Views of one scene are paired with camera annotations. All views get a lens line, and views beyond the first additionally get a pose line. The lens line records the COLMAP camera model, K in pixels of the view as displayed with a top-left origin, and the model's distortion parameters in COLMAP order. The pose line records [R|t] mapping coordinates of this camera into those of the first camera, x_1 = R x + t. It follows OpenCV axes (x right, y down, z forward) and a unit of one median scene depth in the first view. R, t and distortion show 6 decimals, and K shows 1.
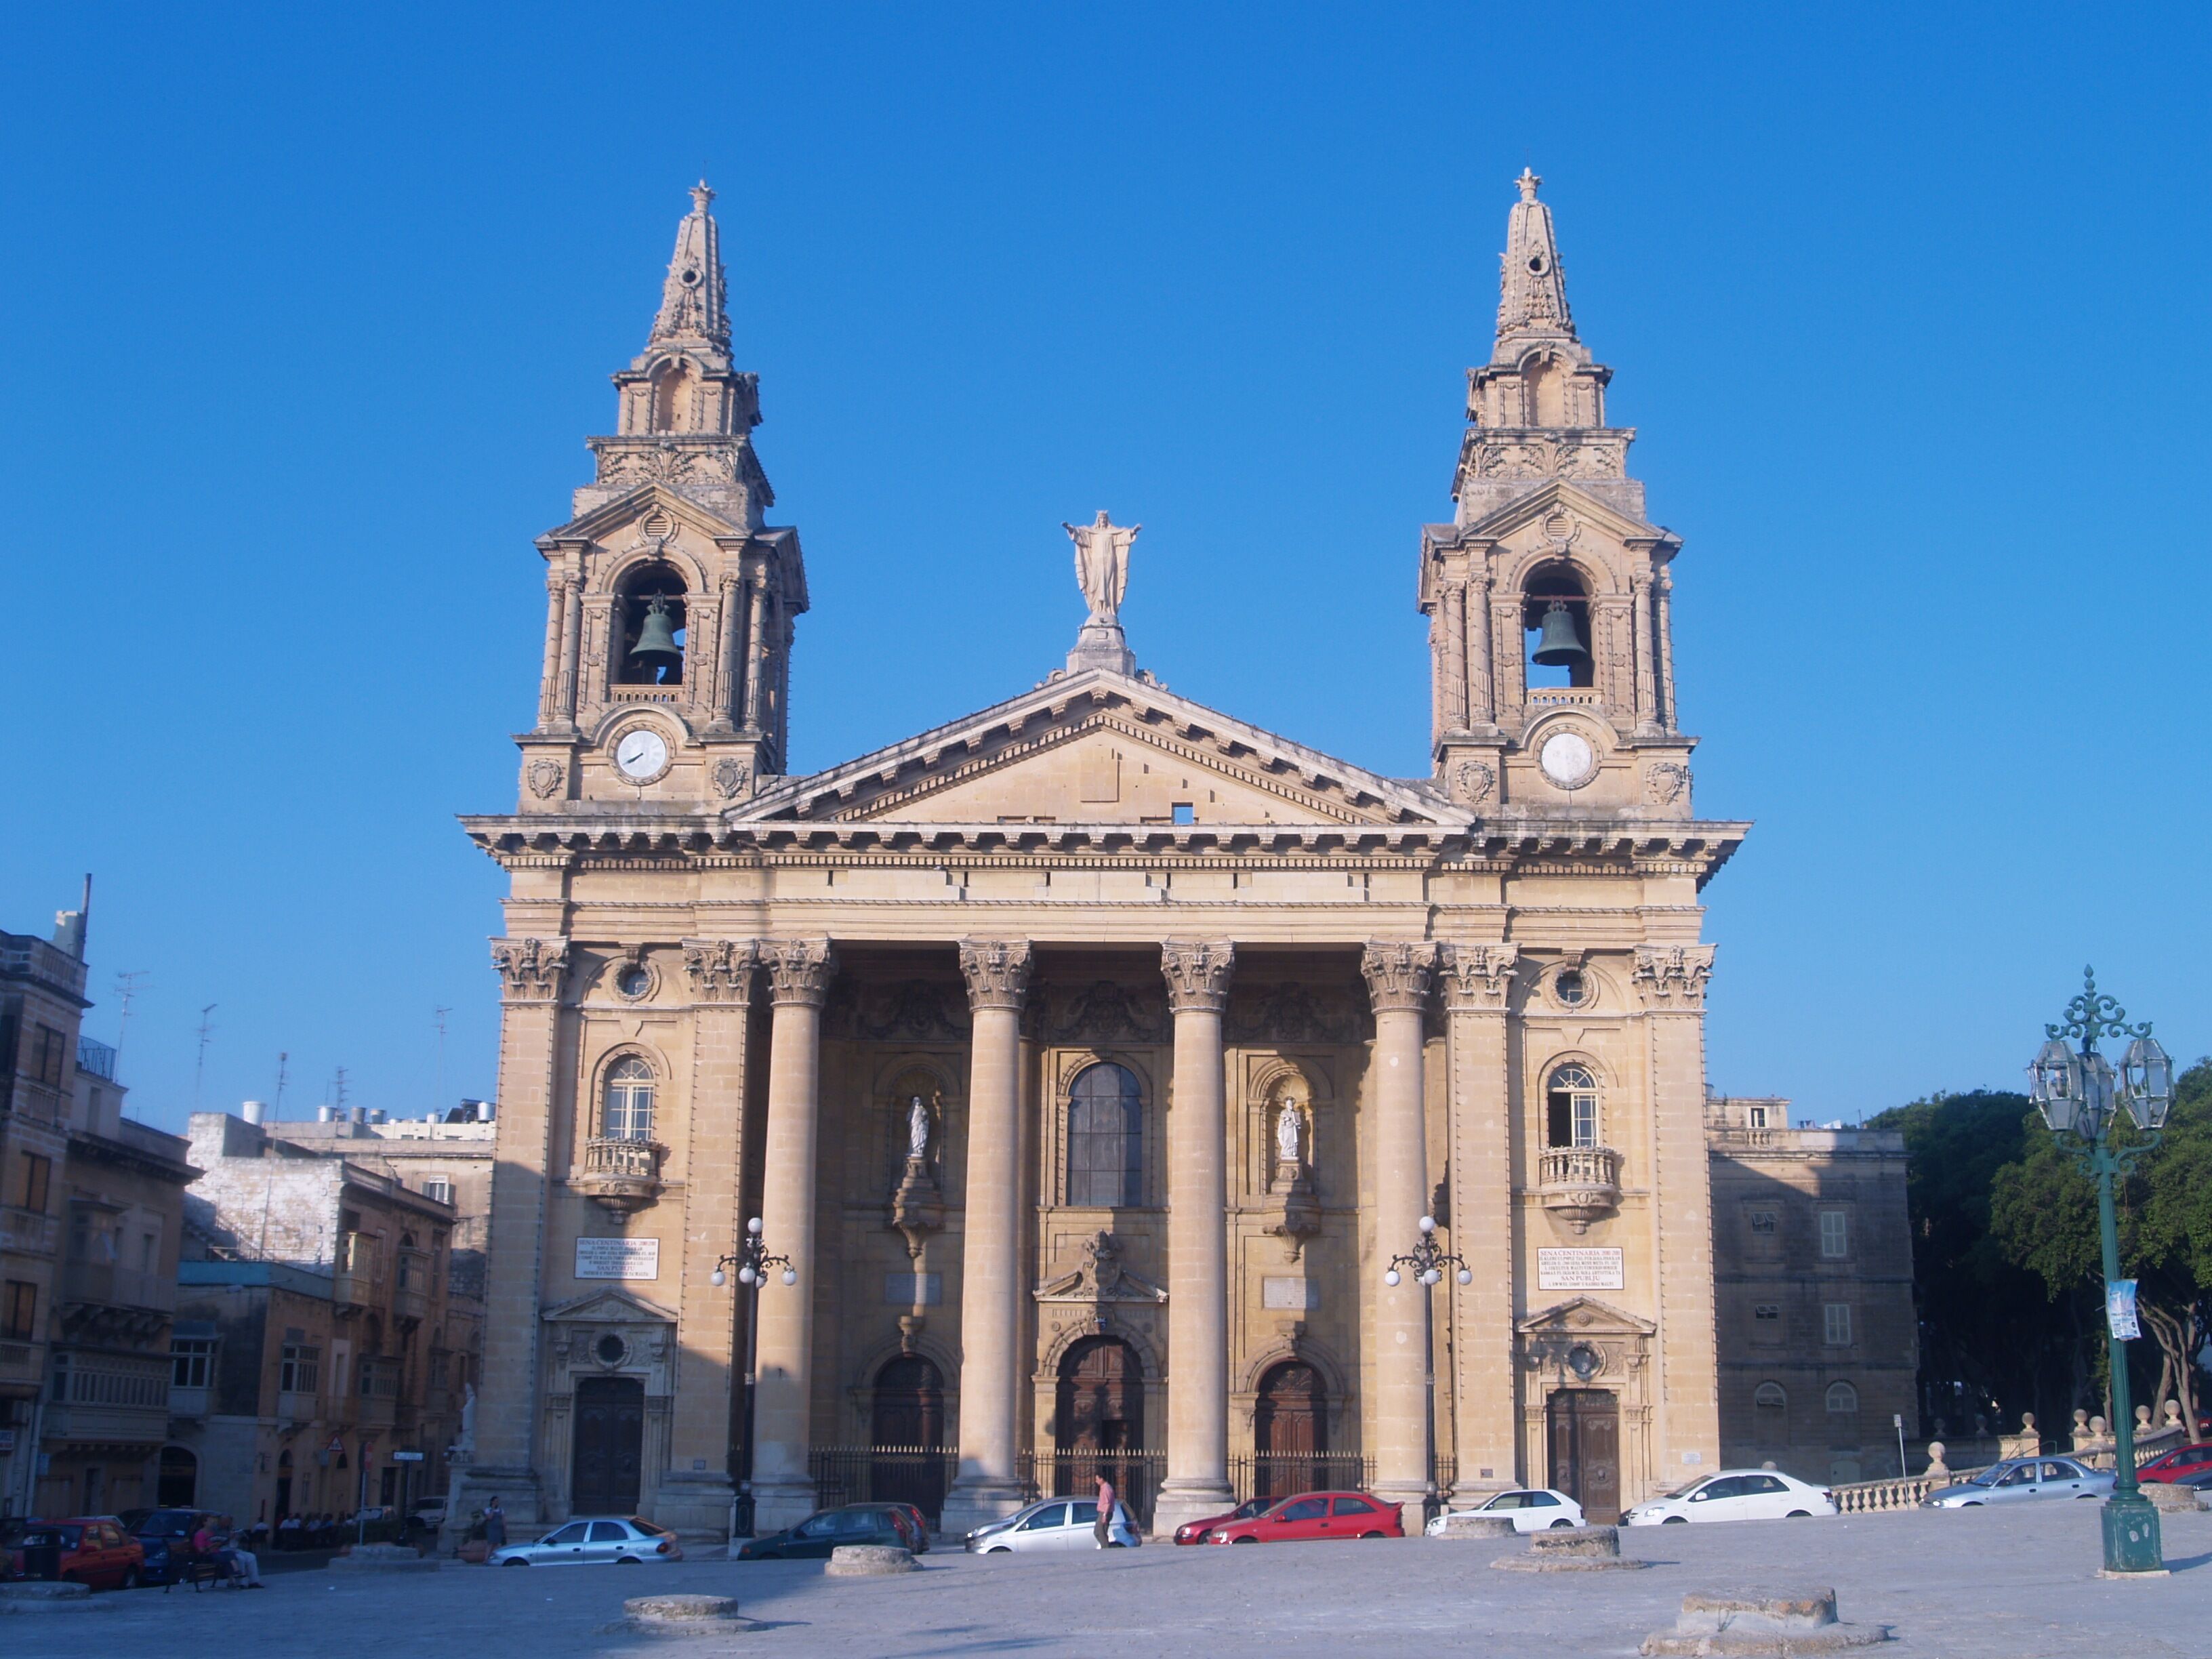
lens RADIAL K [[2509.7, 0, 1106.0], [0, 2509.7, 829.5], [0, 0, 1]] dist [-0.092565, -0.002942]
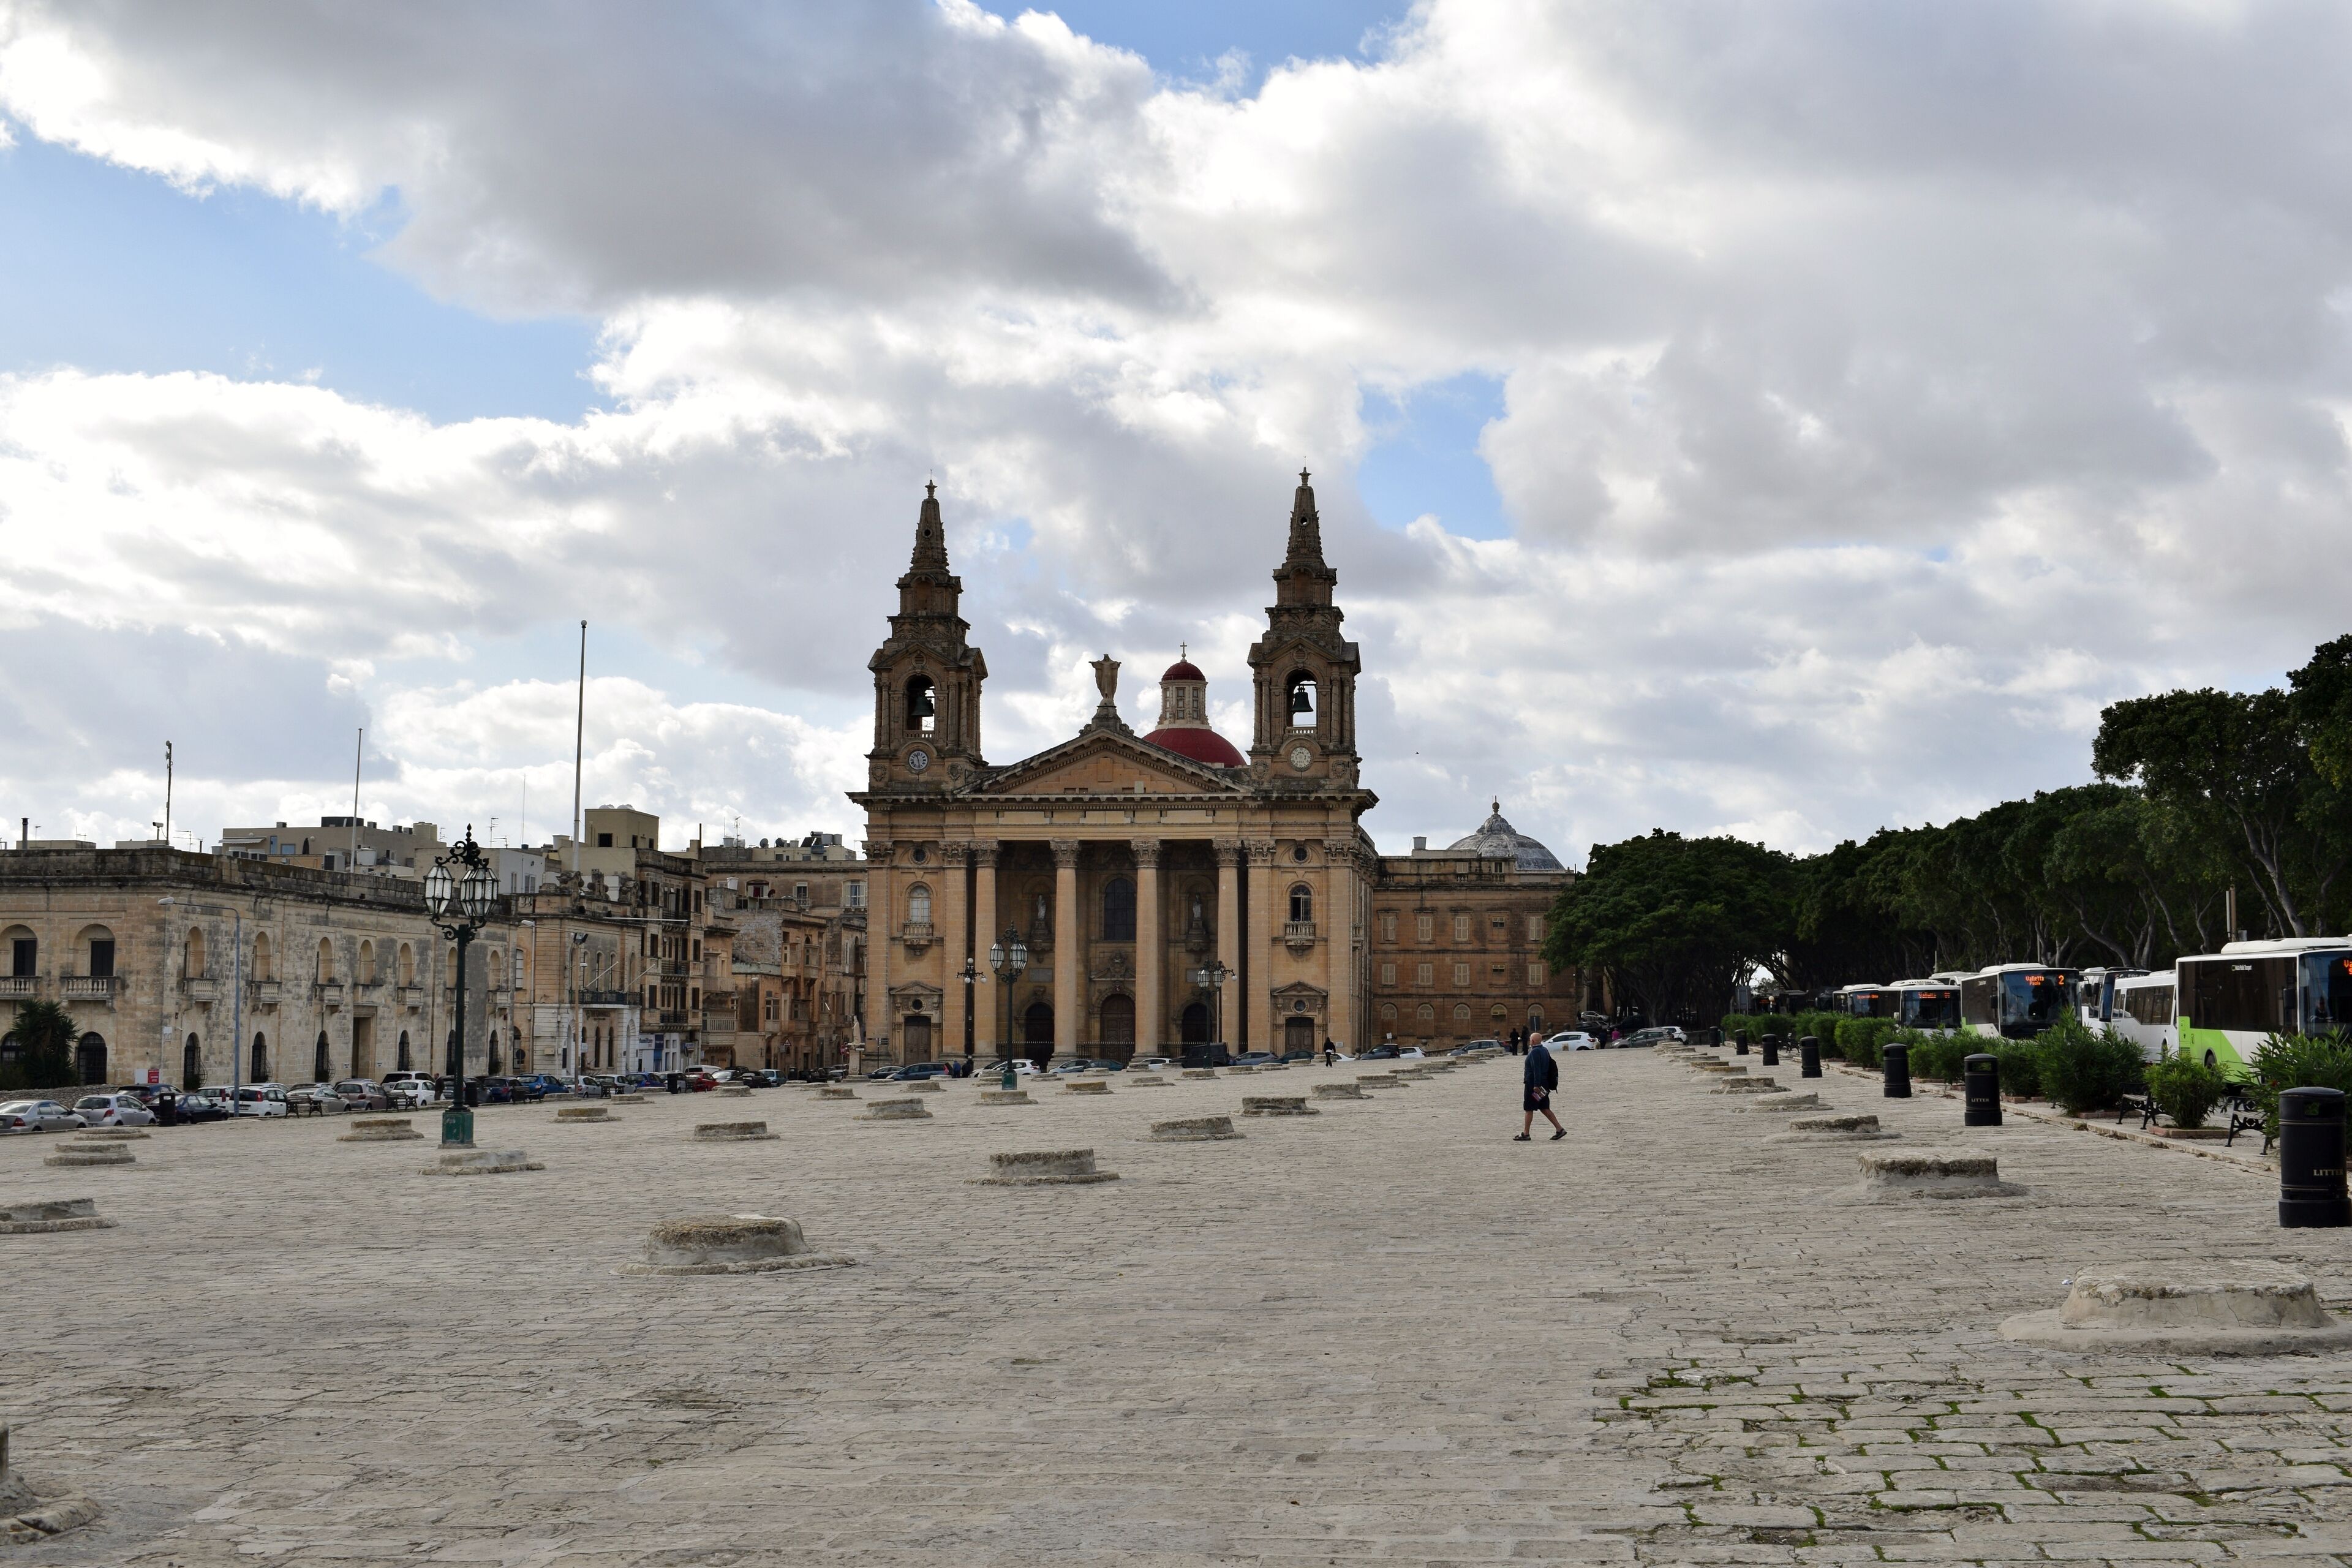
lens RADIAL K [[2954.7, 0, 1176.0], [0, 2954.7, 784.0], [0, 0, 1]] dist [0.012000, 0.071729]
pose [[0.995540, -0.016155, -0.092951, 0.334514], [0.030950, 0.986631, 0.160006, -0.469726], [0.089124, -0.162169, 0.982730, -1.830209]]
